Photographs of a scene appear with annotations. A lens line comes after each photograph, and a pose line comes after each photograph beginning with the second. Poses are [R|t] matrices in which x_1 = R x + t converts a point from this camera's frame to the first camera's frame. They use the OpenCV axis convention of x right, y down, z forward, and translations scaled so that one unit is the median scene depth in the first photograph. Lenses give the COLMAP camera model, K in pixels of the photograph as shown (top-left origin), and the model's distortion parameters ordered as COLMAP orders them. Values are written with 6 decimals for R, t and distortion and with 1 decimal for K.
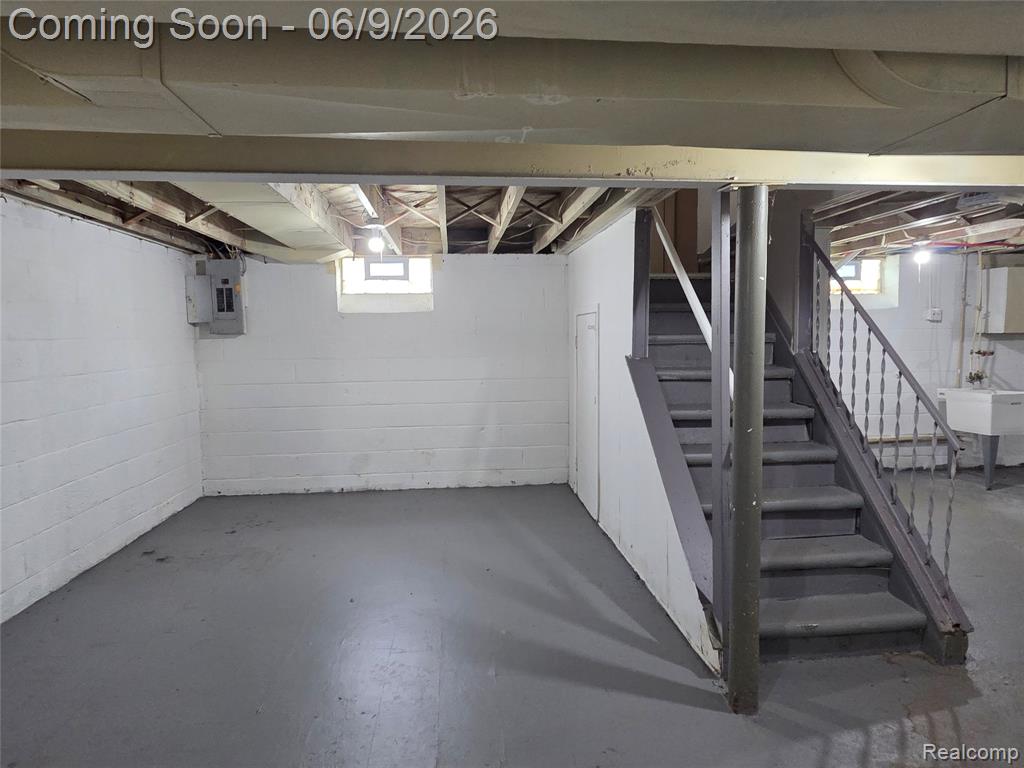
lens RADIAL K [[617.5, 0, 510.8], [0, 617.5, 382.8], [0, 0, 1]] dist [0.004572, -0.000105]
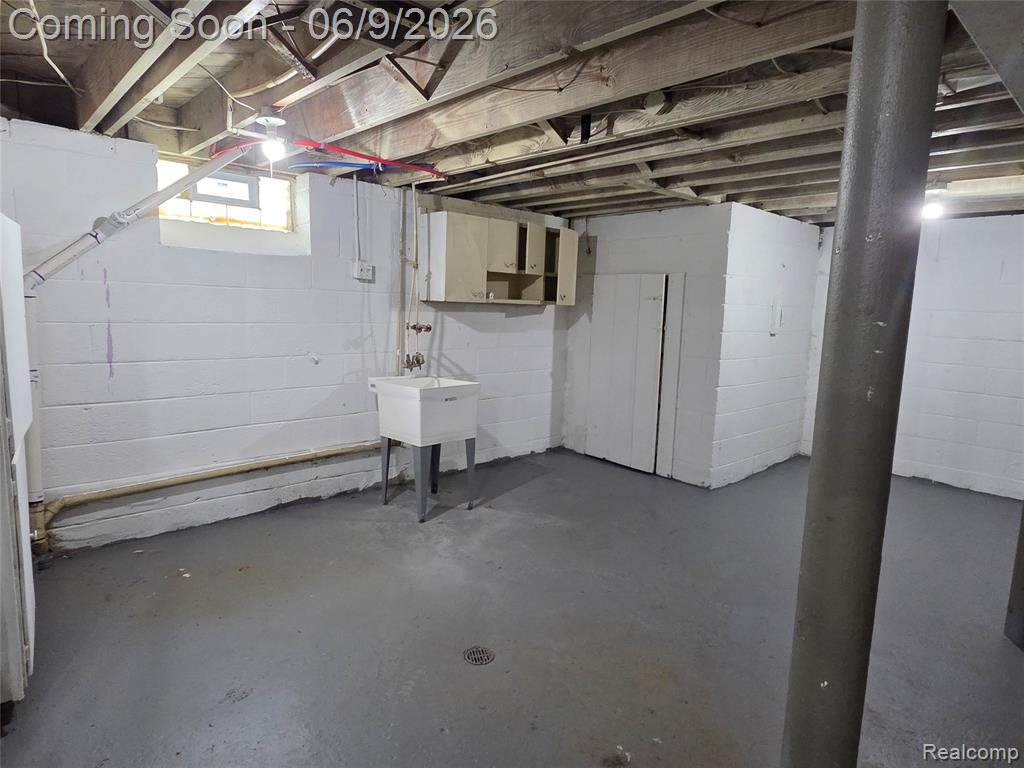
lens RADIAL K [[617.5, 0, 512.2], [0, 617.5, 385.5], [0, 0, 1]] dist [0.004572, -0.000105]
pose [[0.791401, -0.044641, 0.609666, 0.391208], [0.009802, 0.998128, 0.060362, -0.022684], [-0.611219, -0.041795, 0.790357, 0.349054]]
